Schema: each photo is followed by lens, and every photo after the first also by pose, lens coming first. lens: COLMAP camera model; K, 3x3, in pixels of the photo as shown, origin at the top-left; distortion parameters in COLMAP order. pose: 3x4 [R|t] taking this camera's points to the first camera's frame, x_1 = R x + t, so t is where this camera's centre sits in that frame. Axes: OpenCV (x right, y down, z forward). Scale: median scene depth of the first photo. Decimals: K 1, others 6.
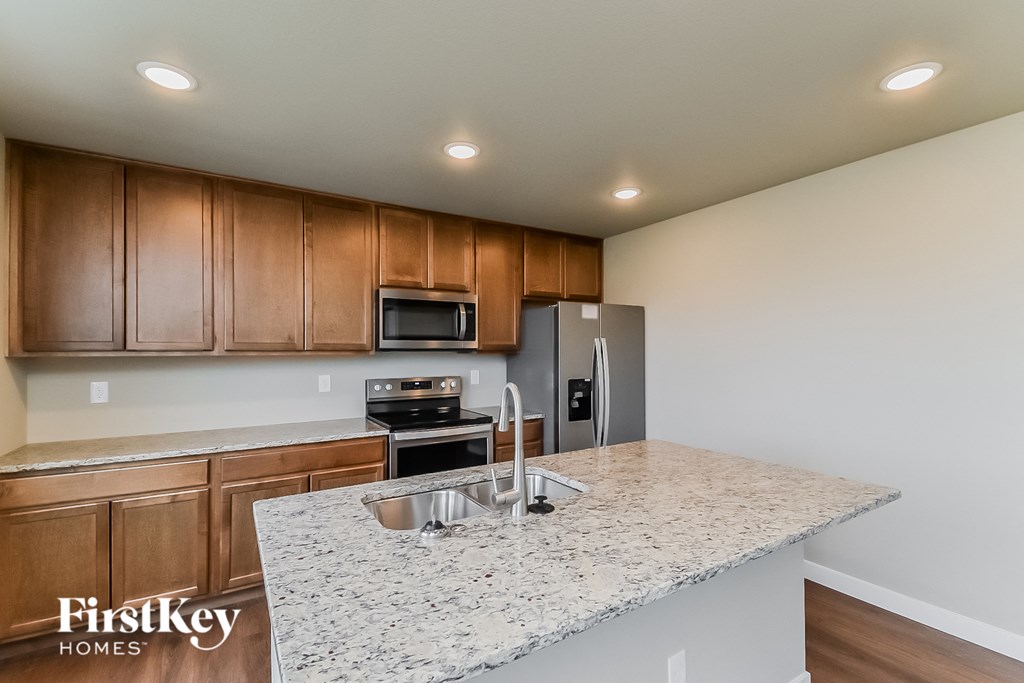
lens RADIAL K [[451.2, 0, 509.7], [0, 451.2, 347.8], [0, 0, 1]] dist [0.017329, -0.000376]
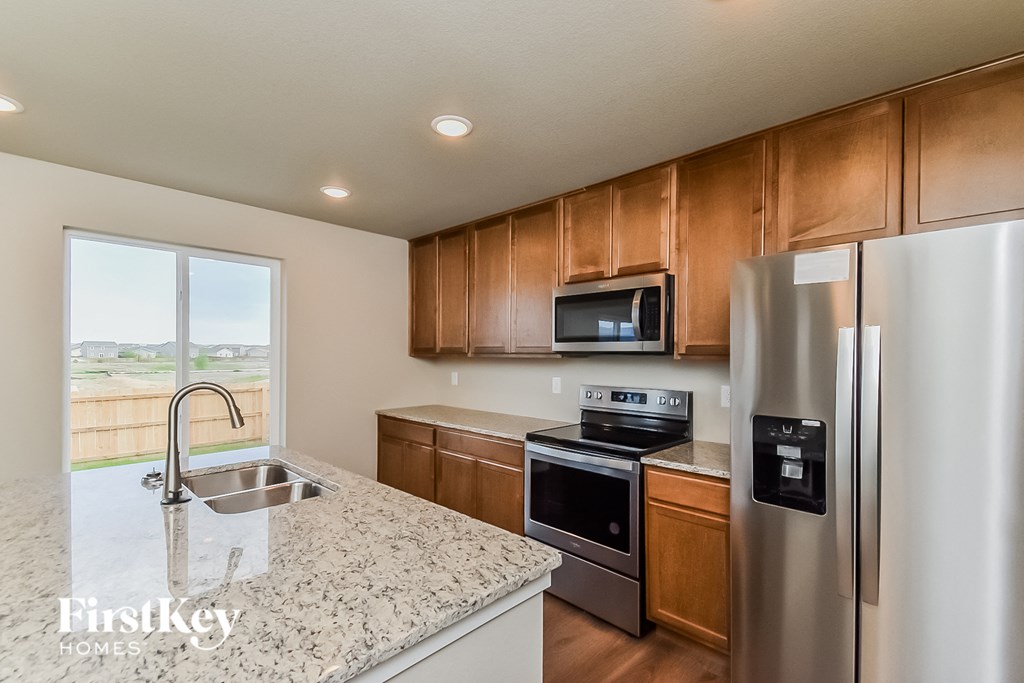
lens RADIAL K [[451.2, 0, 510.3], [0, 451.2, 348.1], [0, 0, 1]] dist [0.017329, -0.000376]
pose [[0.234638, -0.006770, -0.972059, 0.566294], [0.004106, 0.999974, -0.005973, -0.000516], [0.972074, -0.002589, 0.234660, 0.646079]]
